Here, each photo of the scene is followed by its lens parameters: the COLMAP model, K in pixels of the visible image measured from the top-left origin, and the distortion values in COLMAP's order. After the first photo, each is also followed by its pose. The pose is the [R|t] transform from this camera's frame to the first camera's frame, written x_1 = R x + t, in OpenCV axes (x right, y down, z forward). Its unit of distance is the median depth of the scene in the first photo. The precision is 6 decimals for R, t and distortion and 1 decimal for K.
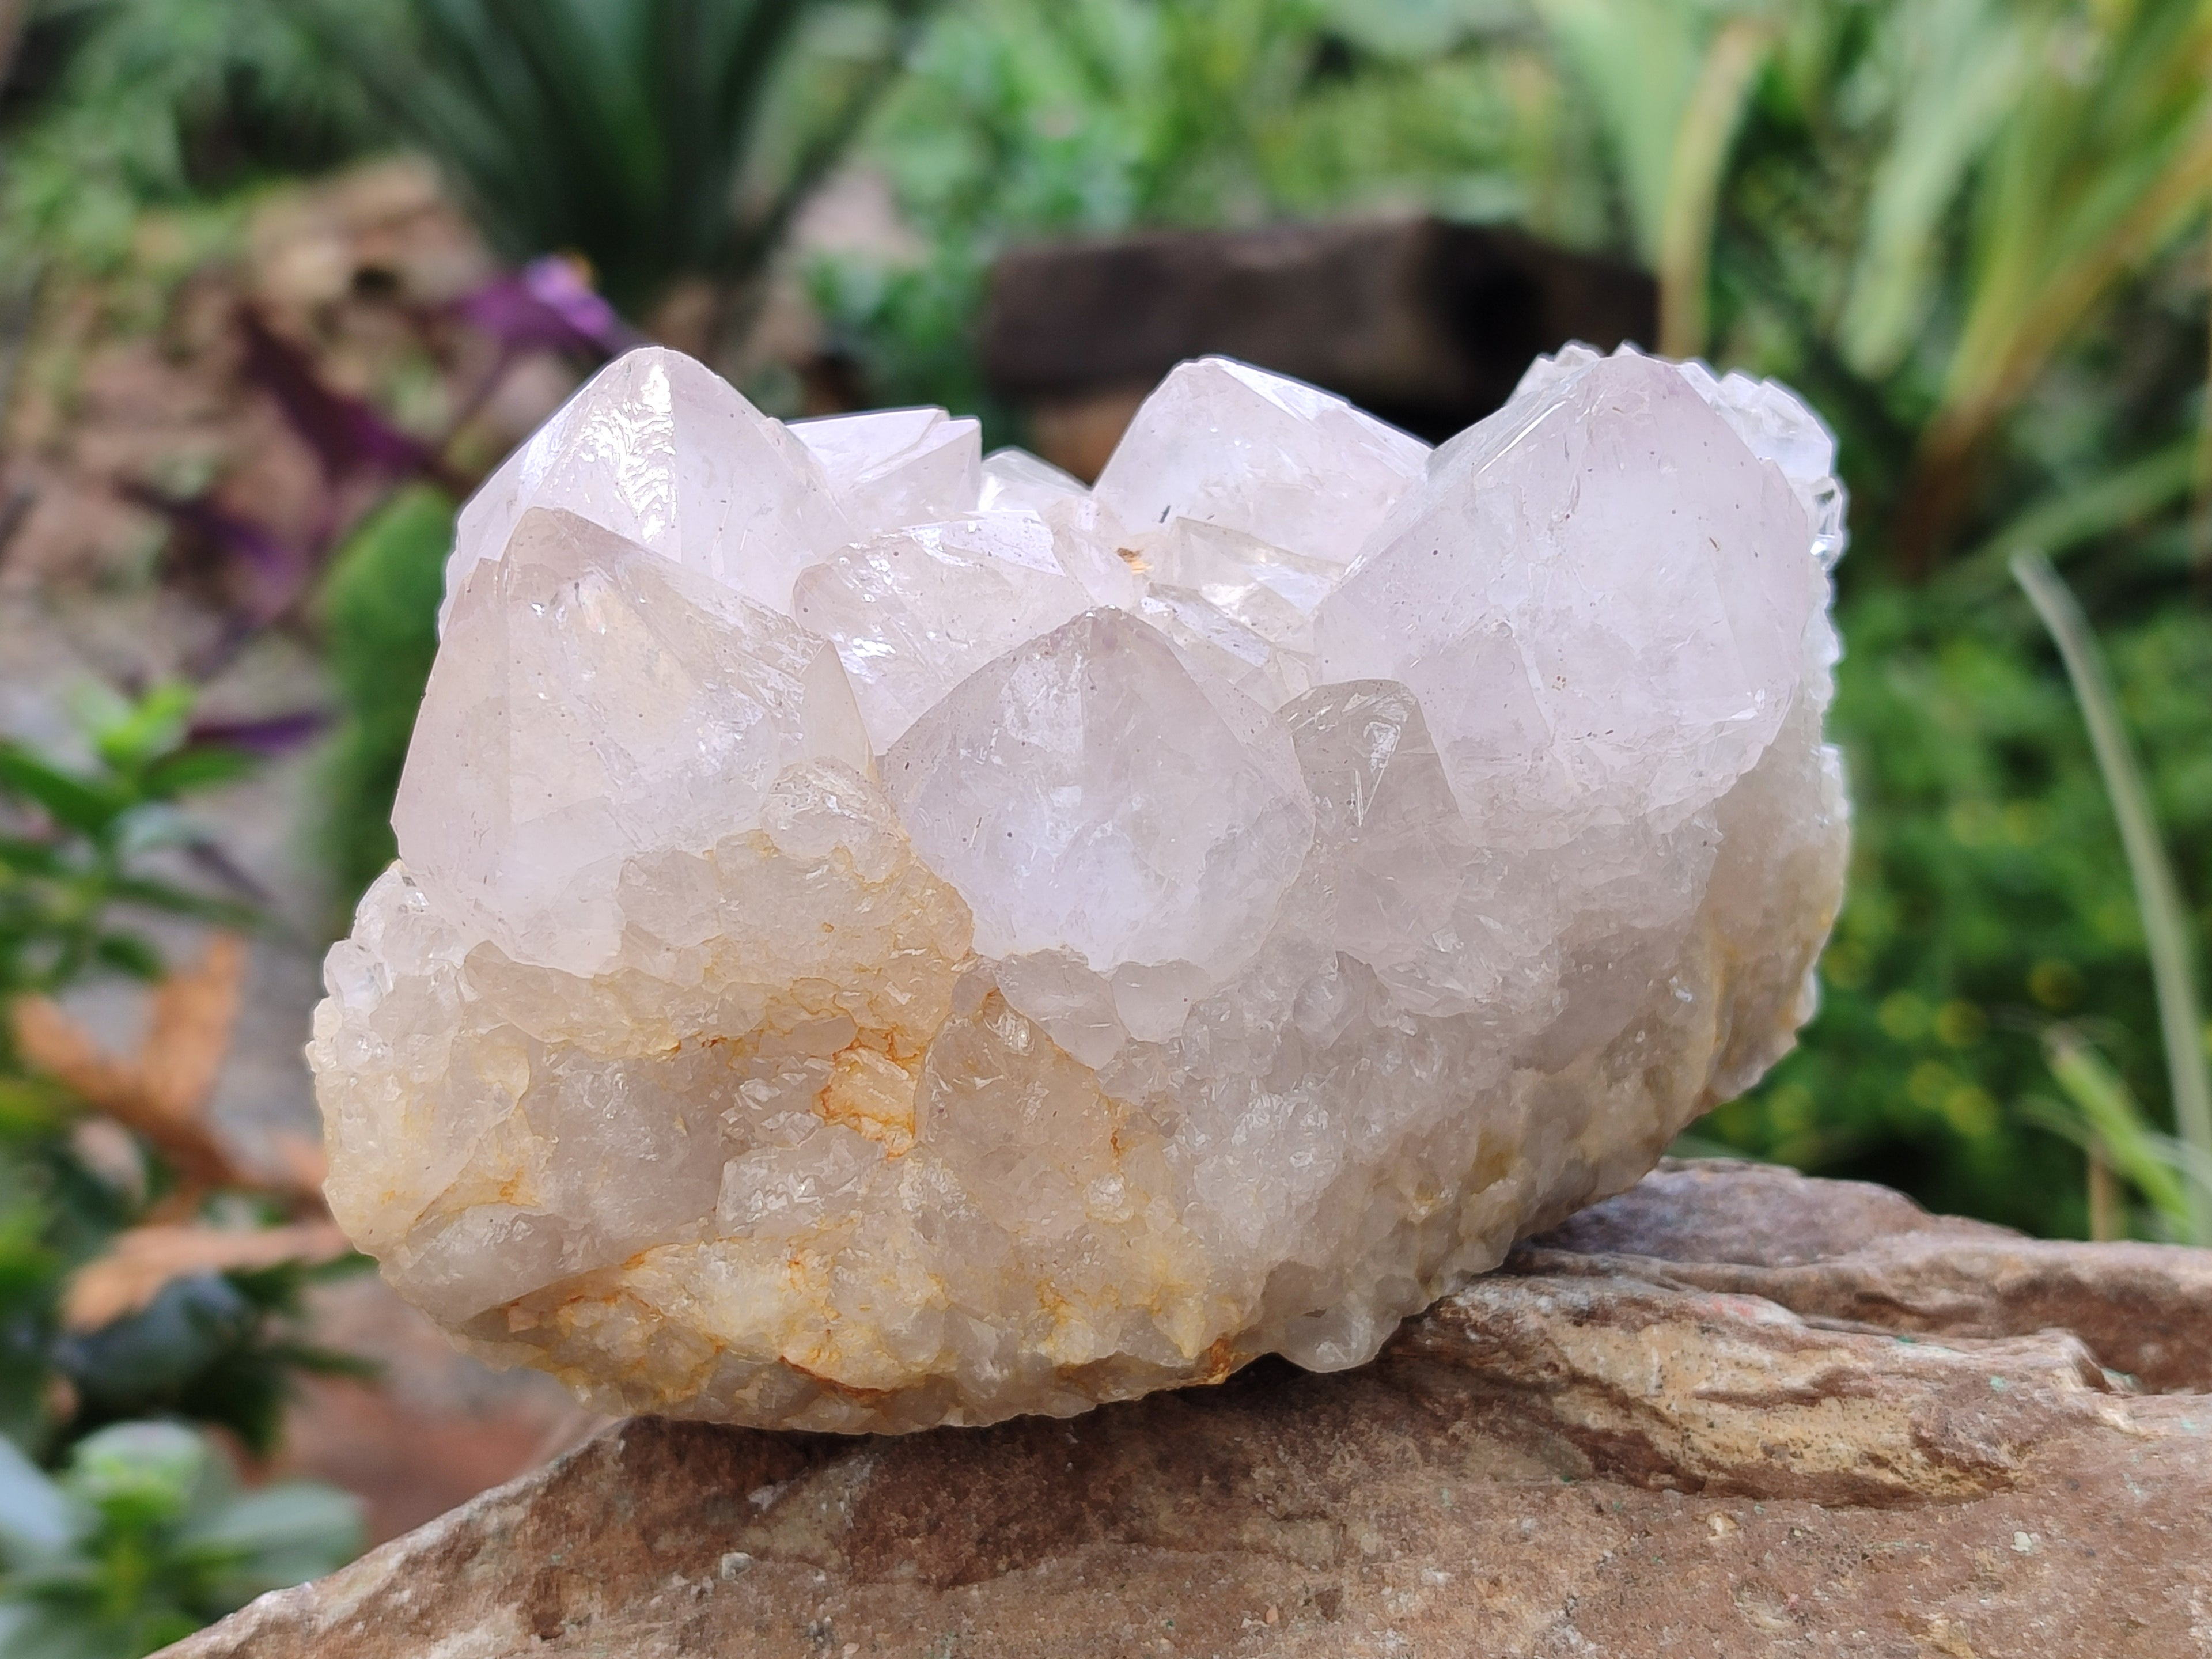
lens RADIAL K [[3274.7, 0, 1099.5], [0, 3274.7, 816.1], [0, 0, 1]] dist [0.417495, -3.243913]
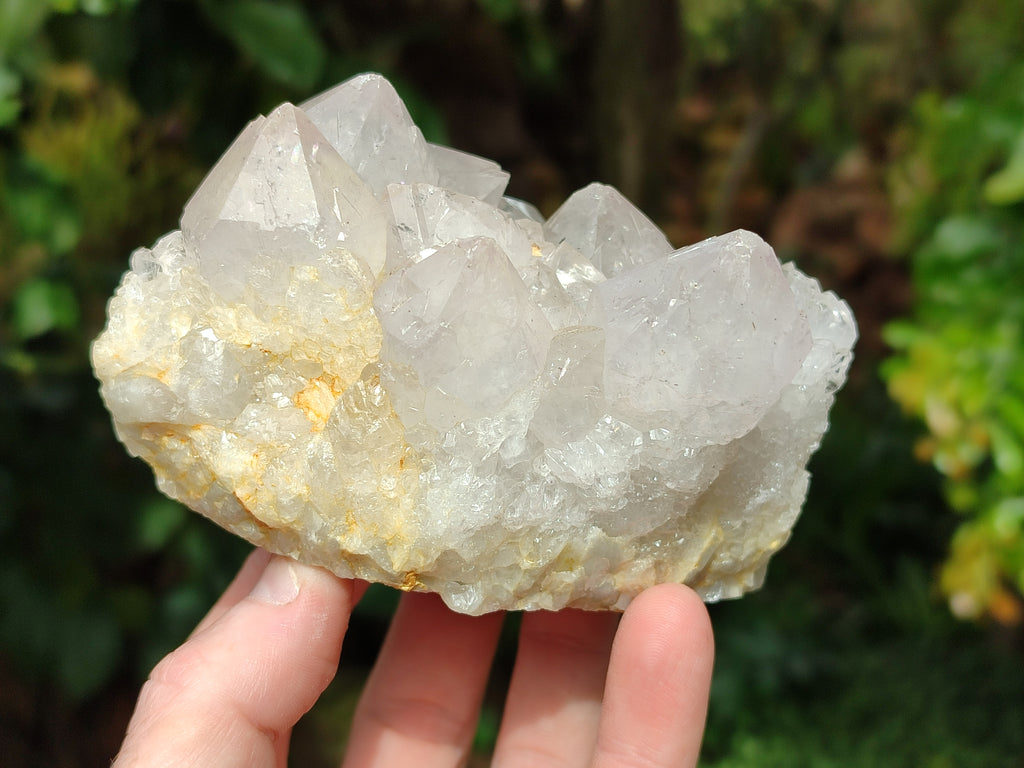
lens RADIAL K [[1515.9, 0, 509.0], [0, 1515.9, 377.8], [0, 0, 1]] dist [0.417495, -3.243913]
pose [[0.898244, 0.411063, -0.155518, 0.202413], [-0.423462, 0.904187, -0.055909, 0.071784], [0.117635, 0.116076, 0.986250, -0.019041]]
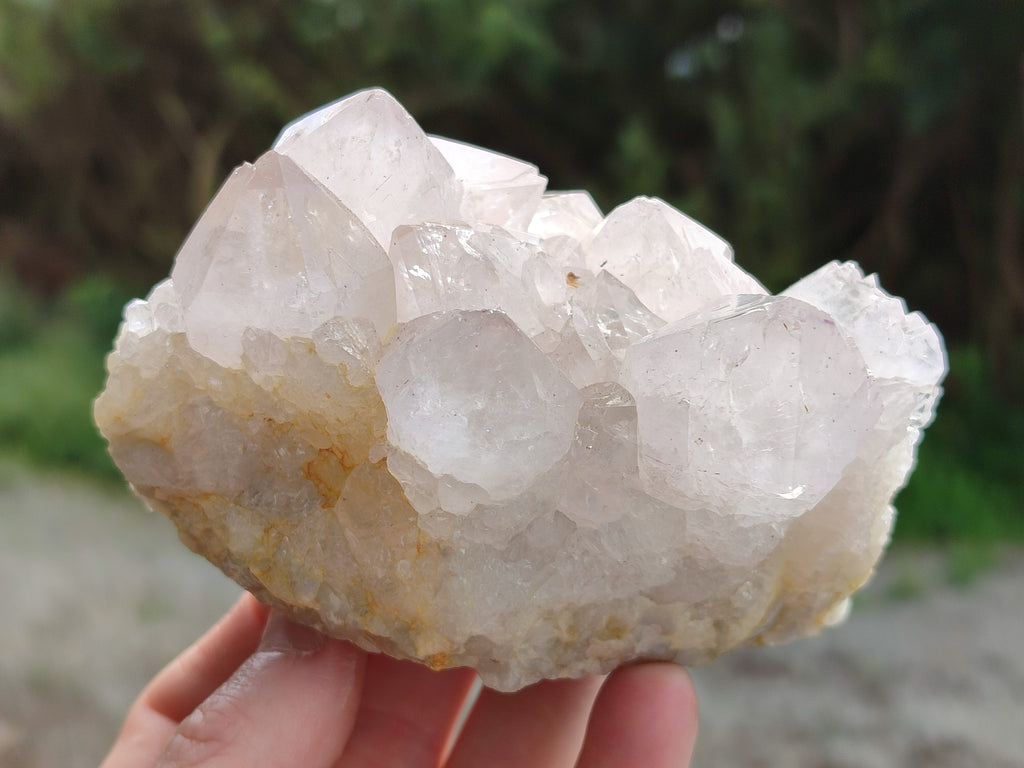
lens RADIAL K [[1515.9, 0, 509.0], [0, 1515.9, 377.8], [0, 0, 1]] dist [0.417495, -3.243913]
pose [[0.890164, 0.416185, -0.185466, 0.180619], [-0.393580, 0.907424, 0.147229, -0.153120], [0.229571, -0.058062, 0.971559, 0.101881]]
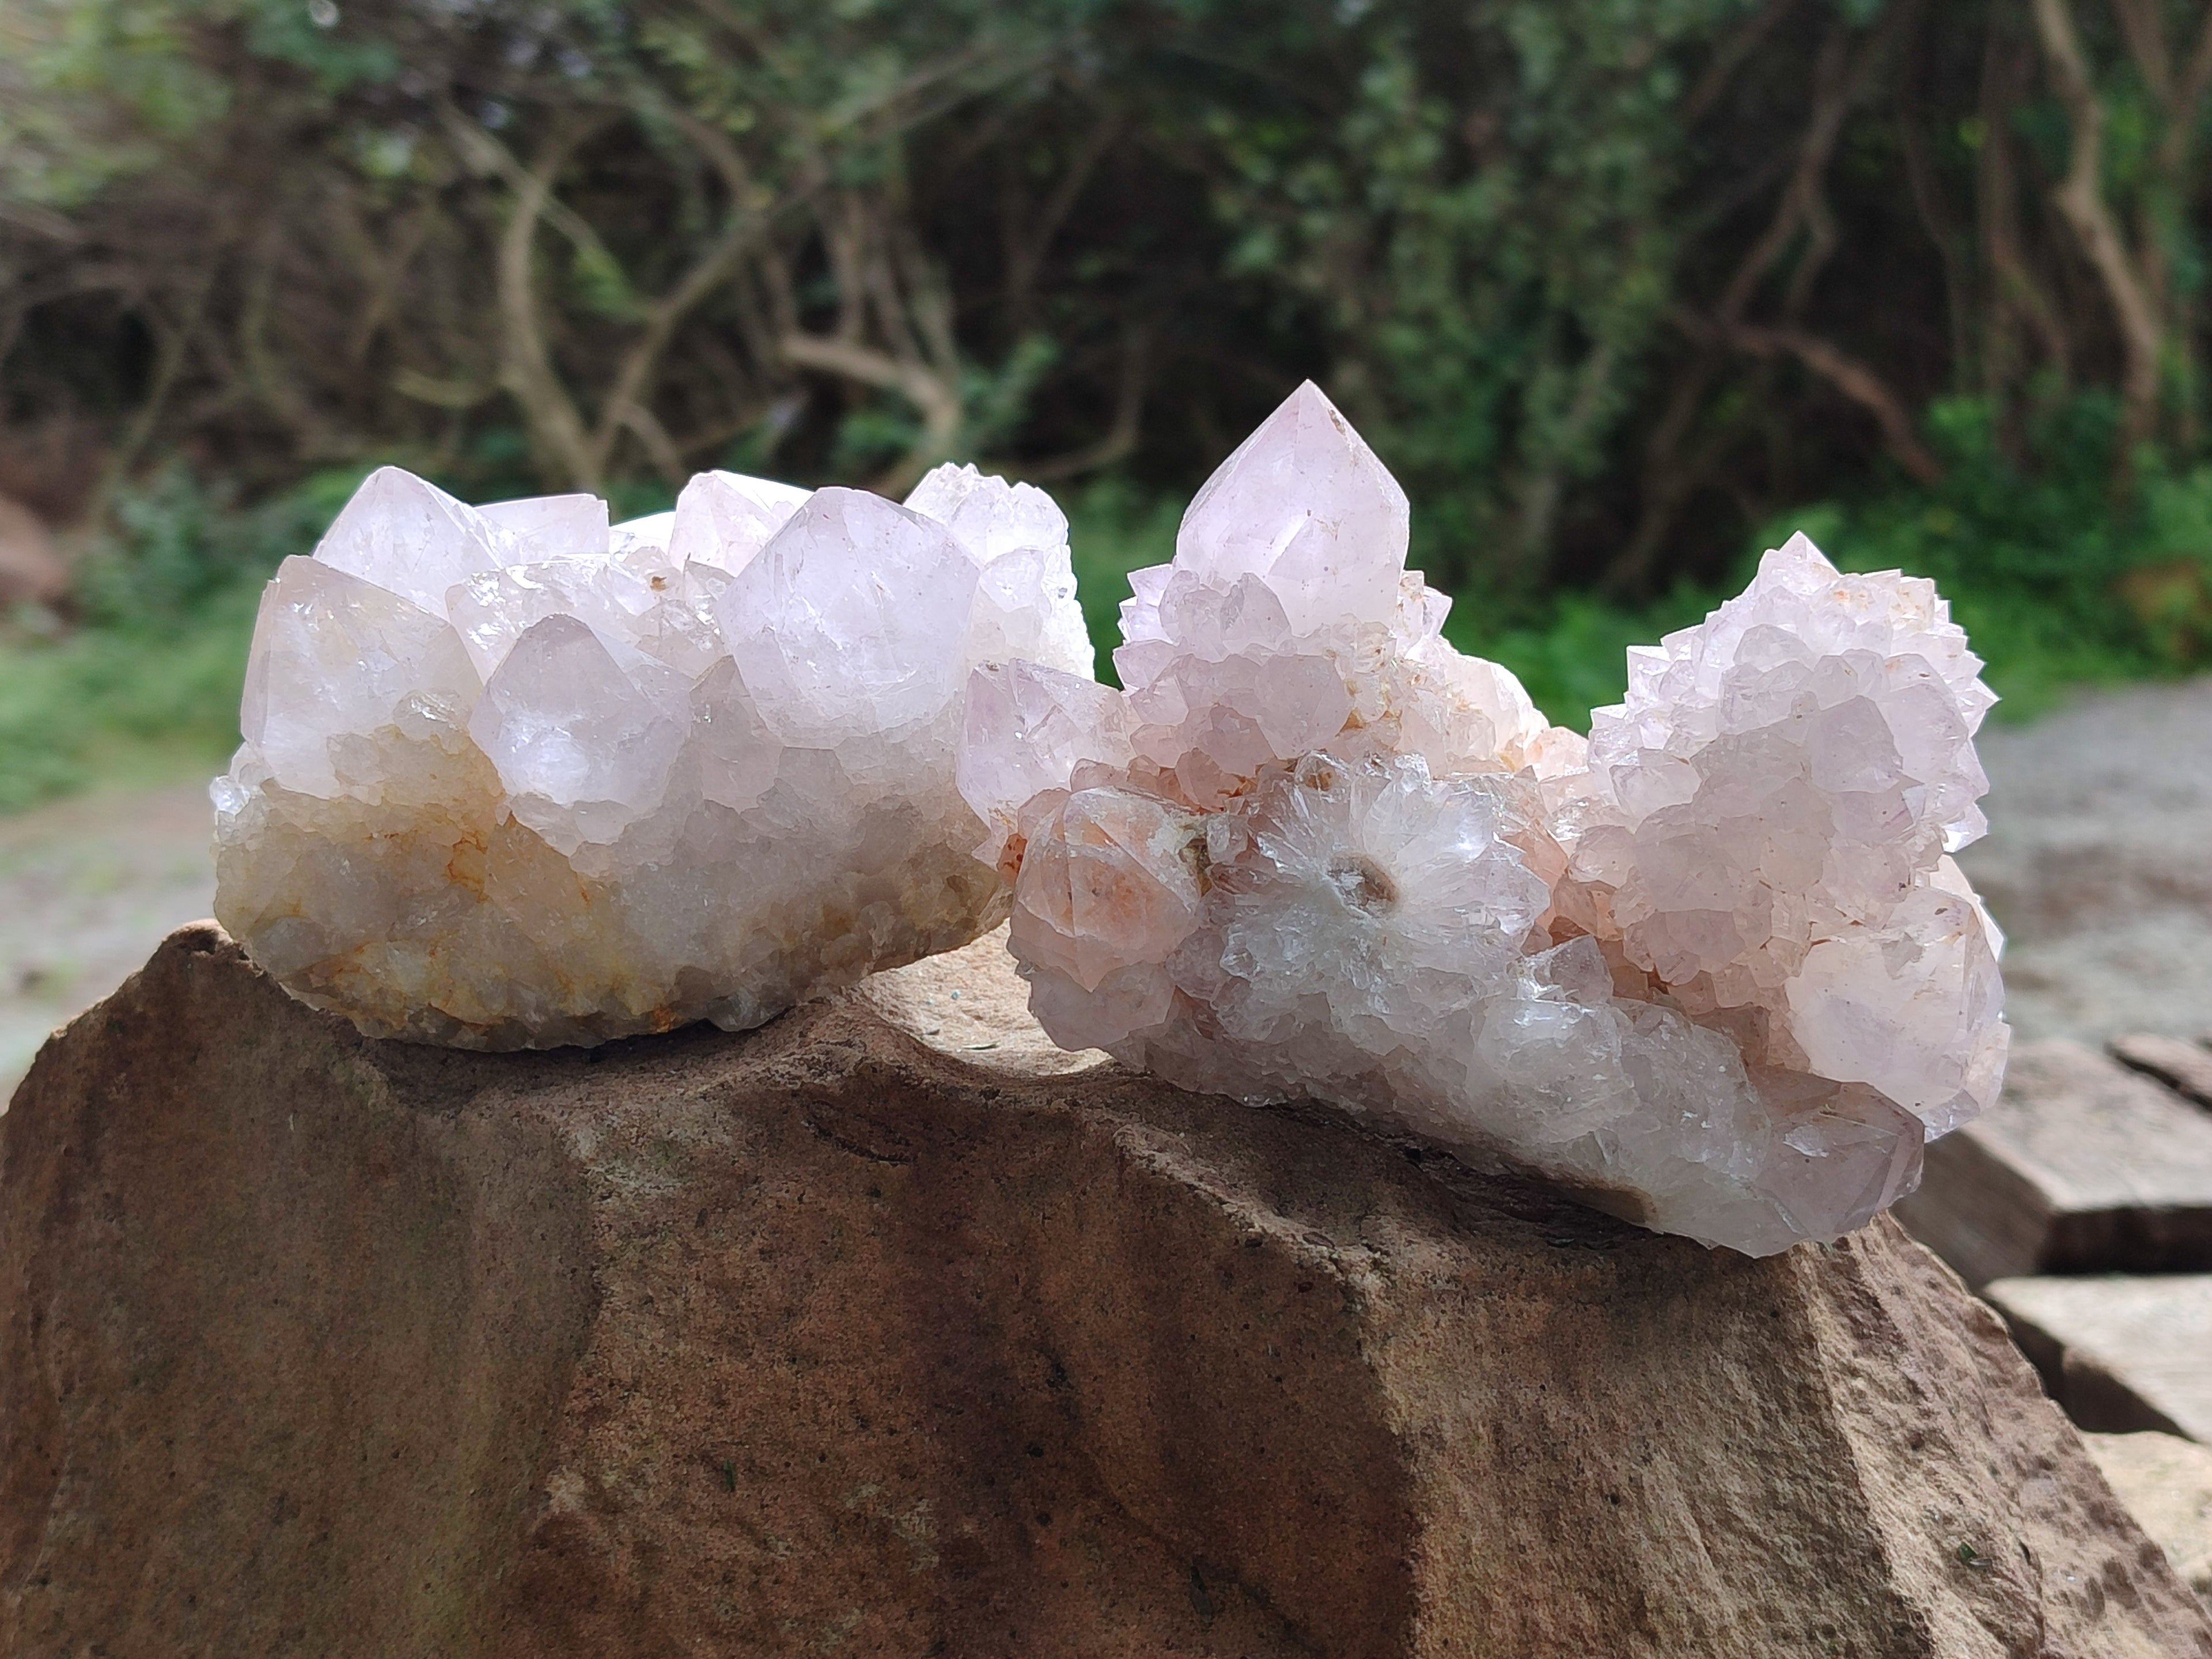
lens RADIAL K [[3274.7, 0, 1099.5], [0, 3274.7, 816.1], [0, 0, 1]] dist [0.417495, -3.243913]
pose [[0.972474, 0.035362, -0.230311, 0.709059], [-0.030430, 0.999226, 0.024933, -0.002970], [0.231014, -0.017238, 0.972798, -0.755682]]
